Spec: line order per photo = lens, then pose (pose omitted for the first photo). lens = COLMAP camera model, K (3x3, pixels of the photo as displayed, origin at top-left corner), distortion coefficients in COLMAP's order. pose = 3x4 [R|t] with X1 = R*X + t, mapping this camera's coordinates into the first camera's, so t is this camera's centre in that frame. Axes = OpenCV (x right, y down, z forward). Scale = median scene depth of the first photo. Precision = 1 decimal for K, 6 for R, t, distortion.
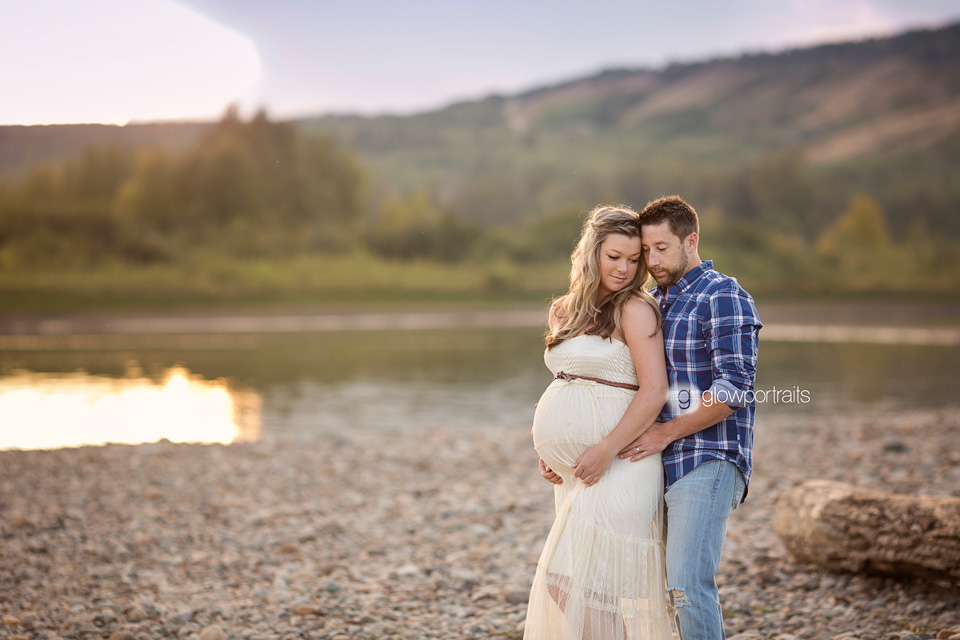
lens RADIAL K [[3657.0, 0, 480.3], [0, 3657.0, 318.9], [0, 0, 1]] dist [-0.138644, 0.000000]
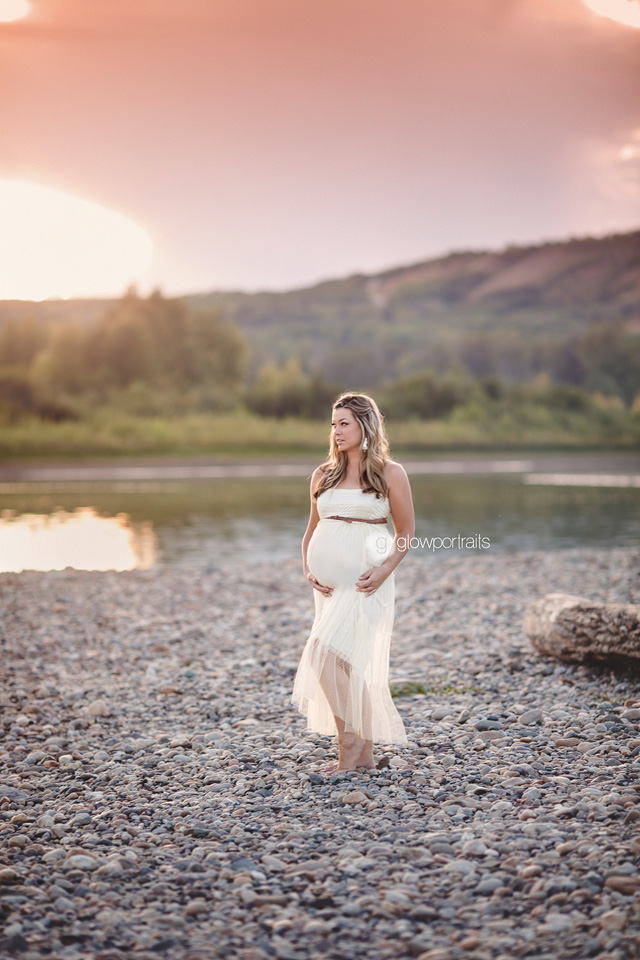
lens RADIAL K [[3657.0, 0, 319.7], [0, 3657.0, 481.1], [0, 0, 1]] dist [-0.138644, 0.000000]
pose [[0.999725, -0.000272, -0.023447, 0.030372], [0.000388, 0.999988, 0.004919, -0.002509], [0.023446, -0.004926, 0.999713, -0.260996]]
